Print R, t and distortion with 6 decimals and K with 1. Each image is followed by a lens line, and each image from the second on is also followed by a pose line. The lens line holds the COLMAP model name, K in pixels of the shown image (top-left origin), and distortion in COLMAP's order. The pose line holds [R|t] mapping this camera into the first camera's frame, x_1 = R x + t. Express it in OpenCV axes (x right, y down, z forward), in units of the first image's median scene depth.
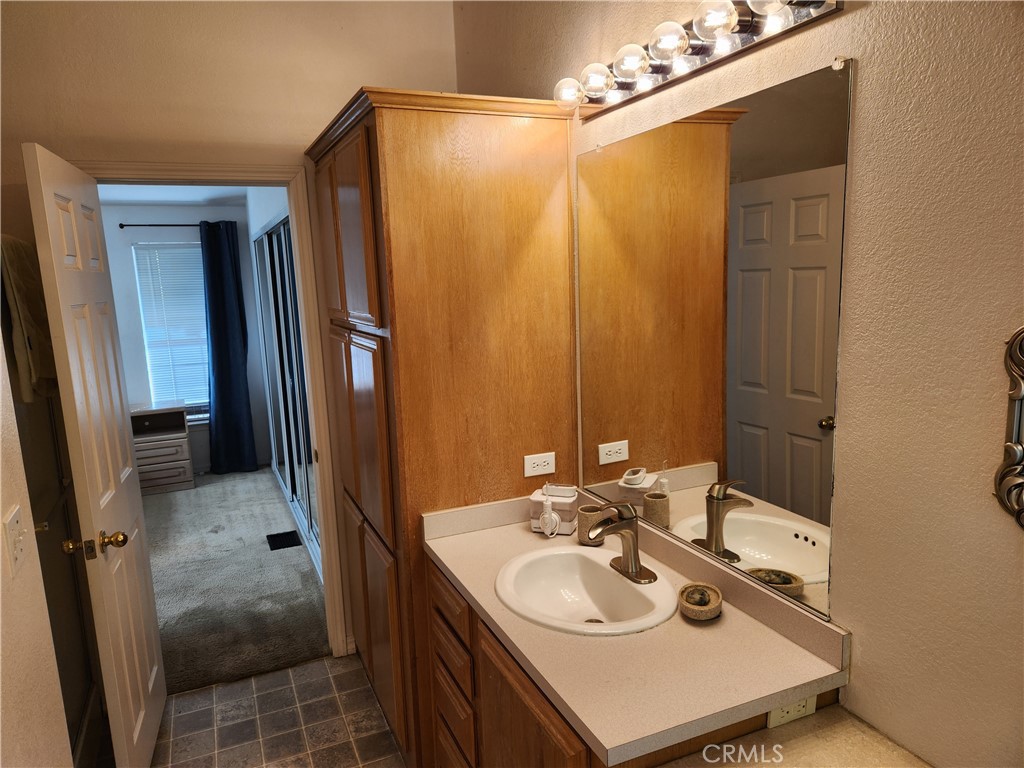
lens RADIAL K [[676.6, 0, 507.9], [0, 676.6, 392.2], [0, 0, 1]] dist [0.088520, -0.080841]
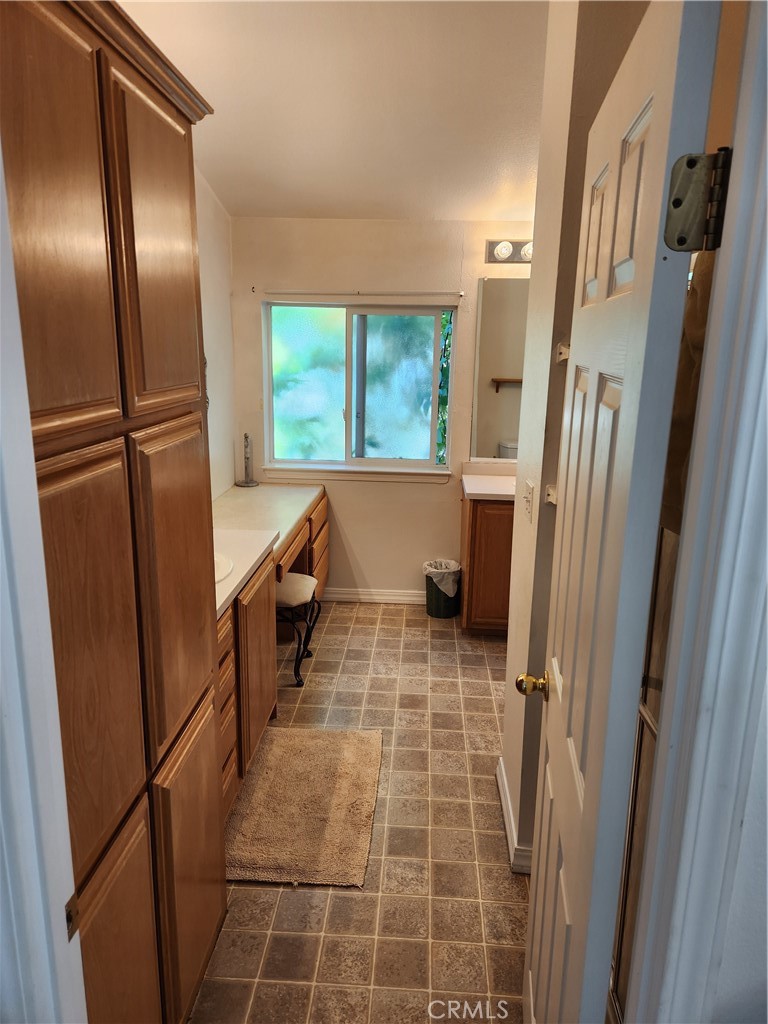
lens RADIAL K [[676.6, 0, 384.0], [0, 676.6, 512.0], [0, 0, 1]] dist [0.088520, -0.080841]
pose [[-0.883766, -0.123834, 0.451245, -0.787562], [0.063190, 0.923929, 0.377310, -0.252403], [-0.463642, 0.361968, -0.808712, 1.748928]]
